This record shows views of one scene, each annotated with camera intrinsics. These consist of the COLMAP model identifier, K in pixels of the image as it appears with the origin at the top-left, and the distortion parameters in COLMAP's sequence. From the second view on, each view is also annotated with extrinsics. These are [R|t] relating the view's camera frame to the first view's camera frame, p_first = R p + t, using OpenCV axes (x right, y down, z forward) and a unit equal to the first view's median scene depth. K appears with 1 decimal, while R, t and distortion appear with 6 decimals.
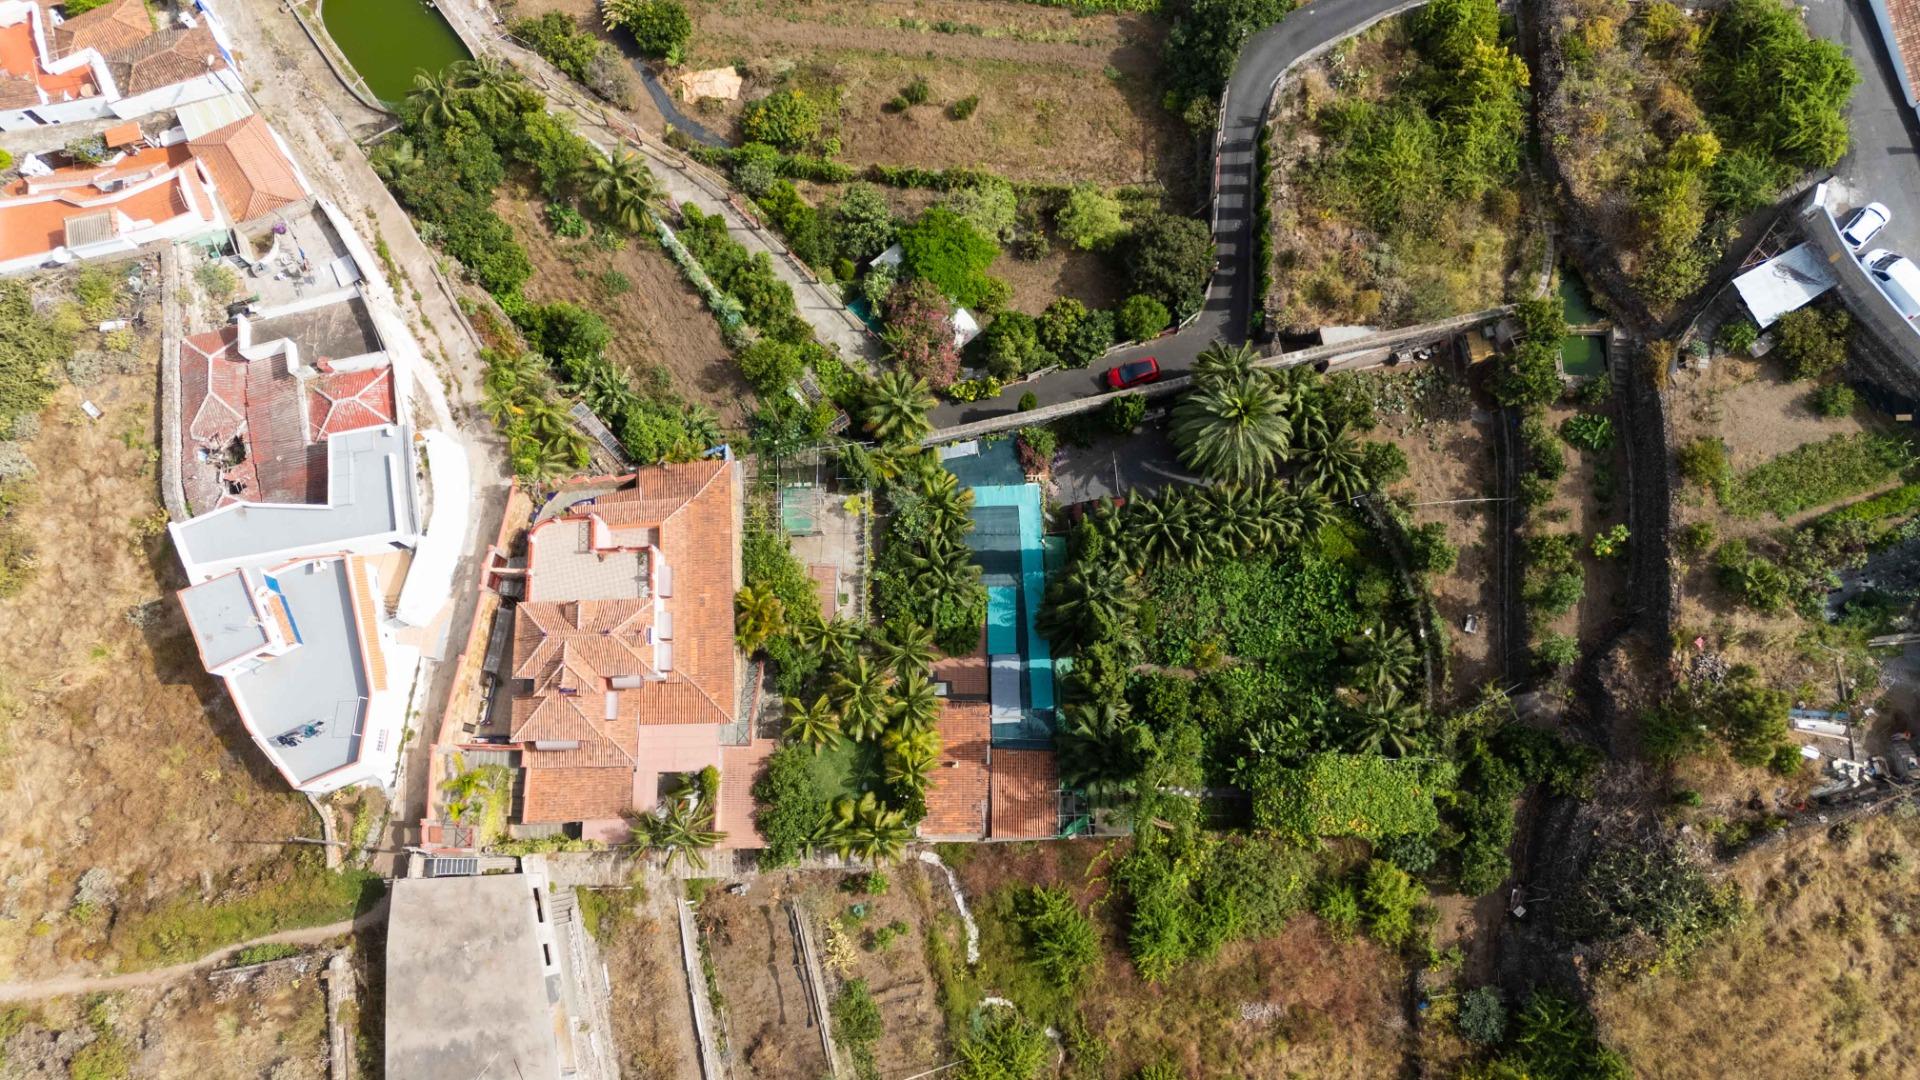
lens RADIAL K [[1410.5, 0, 962.1], [0, 1410.5, 537.5], [0, 0, 1]] dist [0.076526, -0.071264]
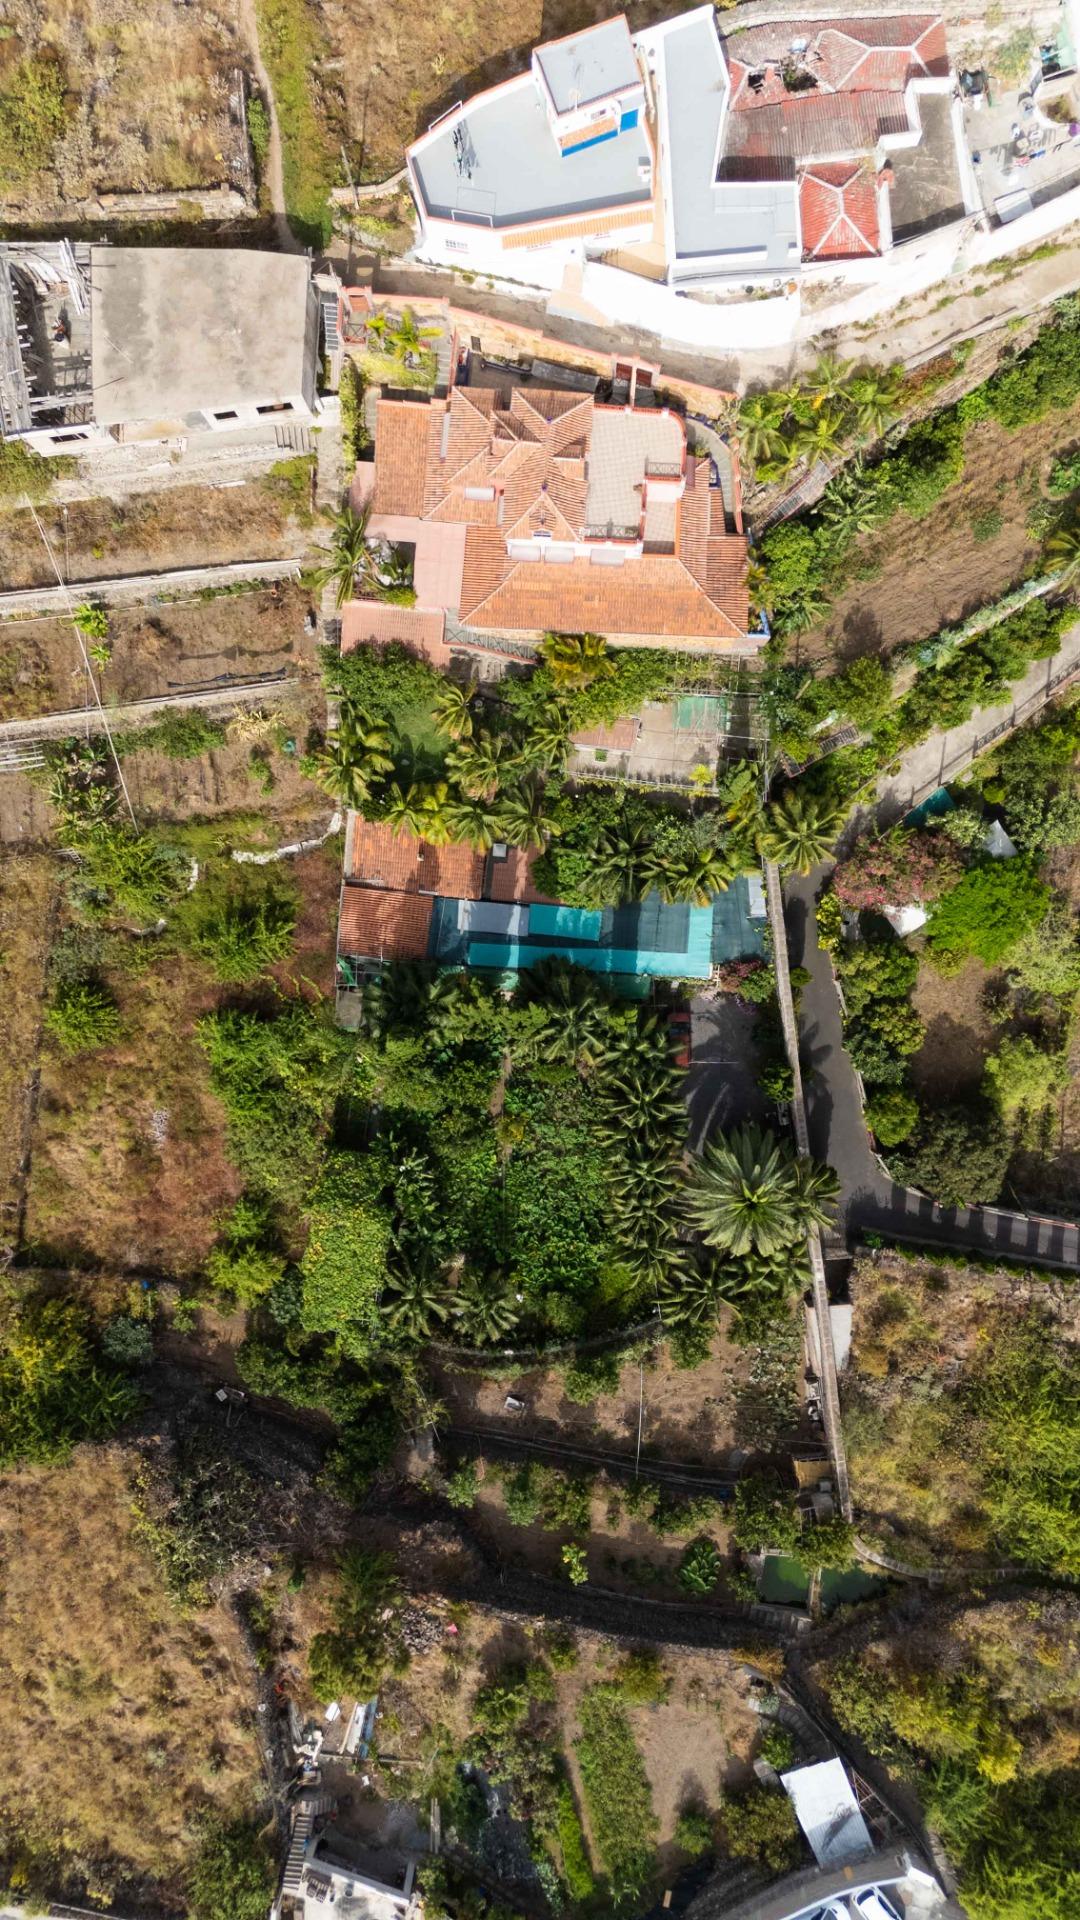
lens RADIAL K [[1415.6, 0, 540.4], [0, 1415.6, 955.5], [0, 0, 1]] dist [0.062923, -0.046416]
pose [[-0.104585, 0.993997, 0.032129, 0.023174], [-0.962553, -0.109296, 0.248085, -0.171353], [0.250107, -0.004980, 0.968205, 0.074593]]
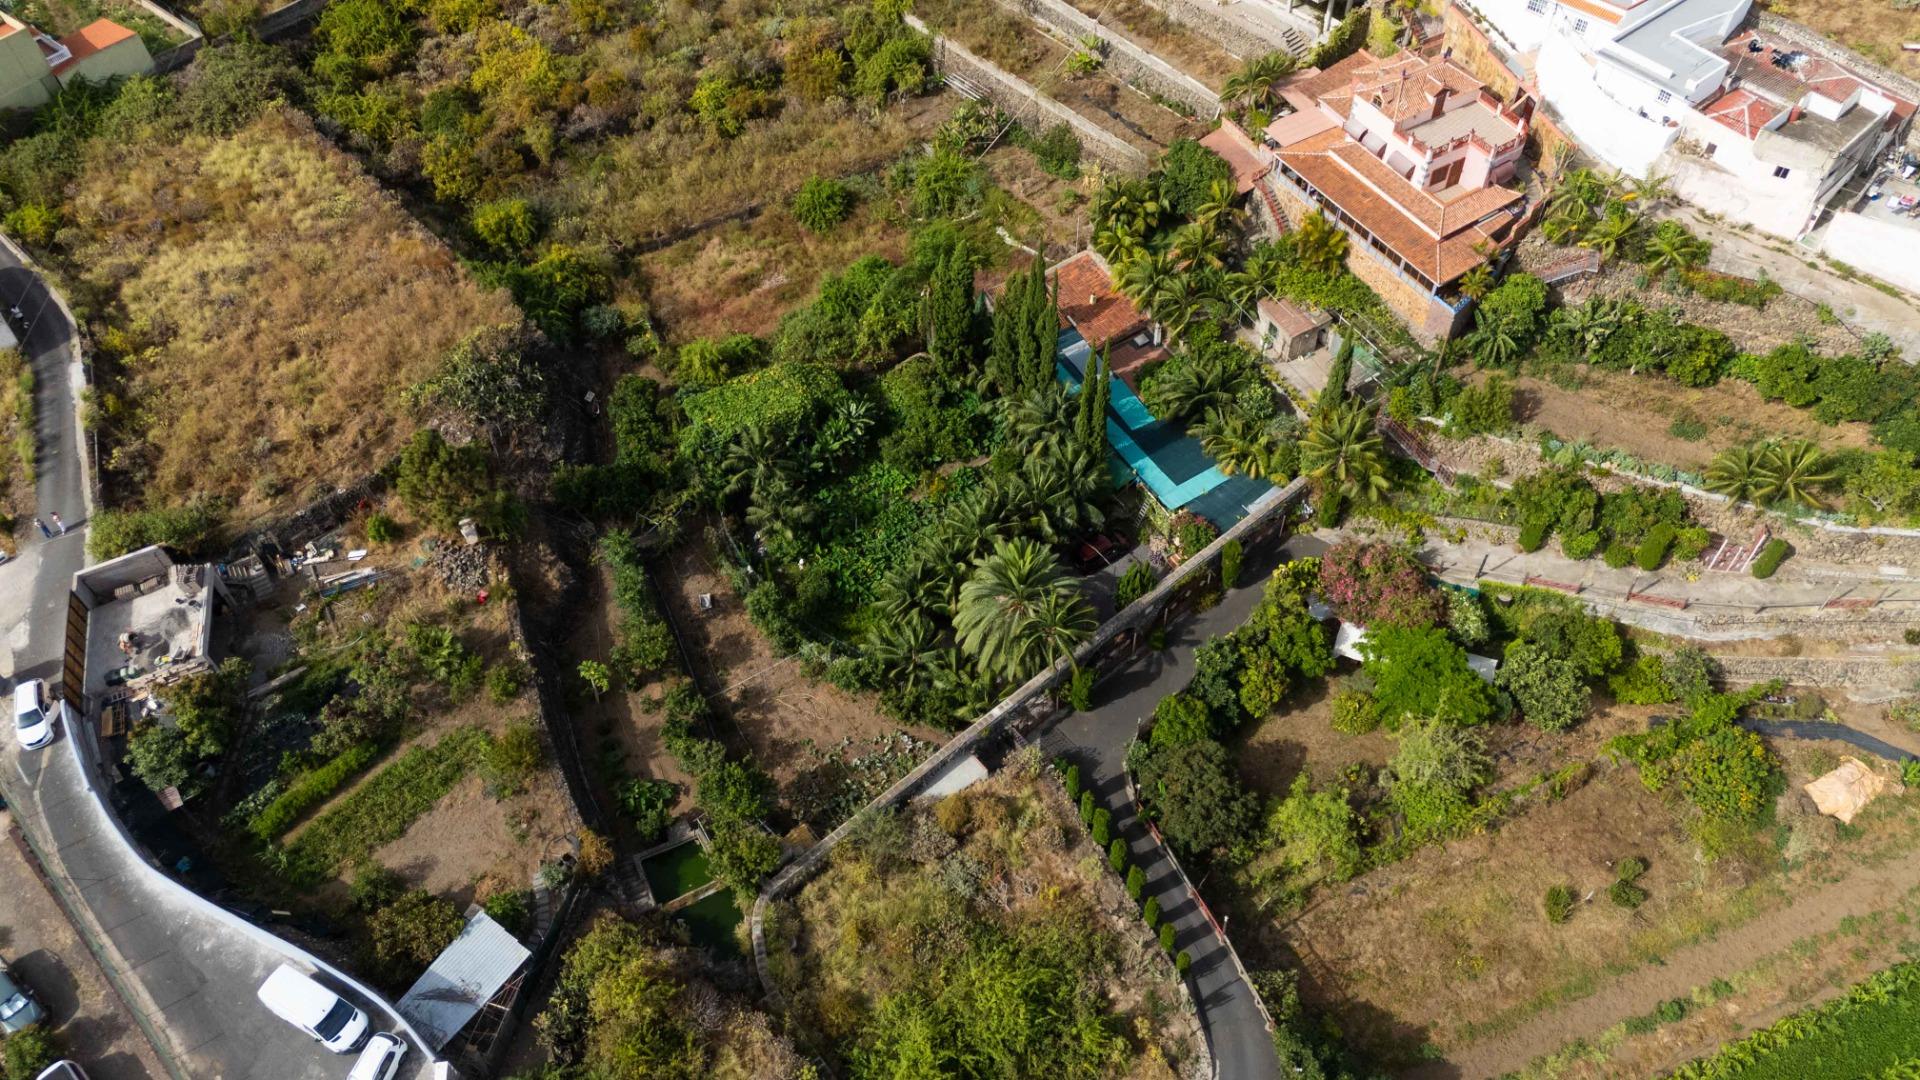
lens RADIAL K [[1415.6, 0, 964.6], [0, 1415.6, 539.5], [0, 0, 1]] dist [0.062923, -0.046416]
pose [[-0.879445, 0.399826, -0.258295, 0.455900], [-0.450279, -0.522823, 0.723812, -0.713334], [0.154356, 0.752858, 0.639827, 0.414665]]
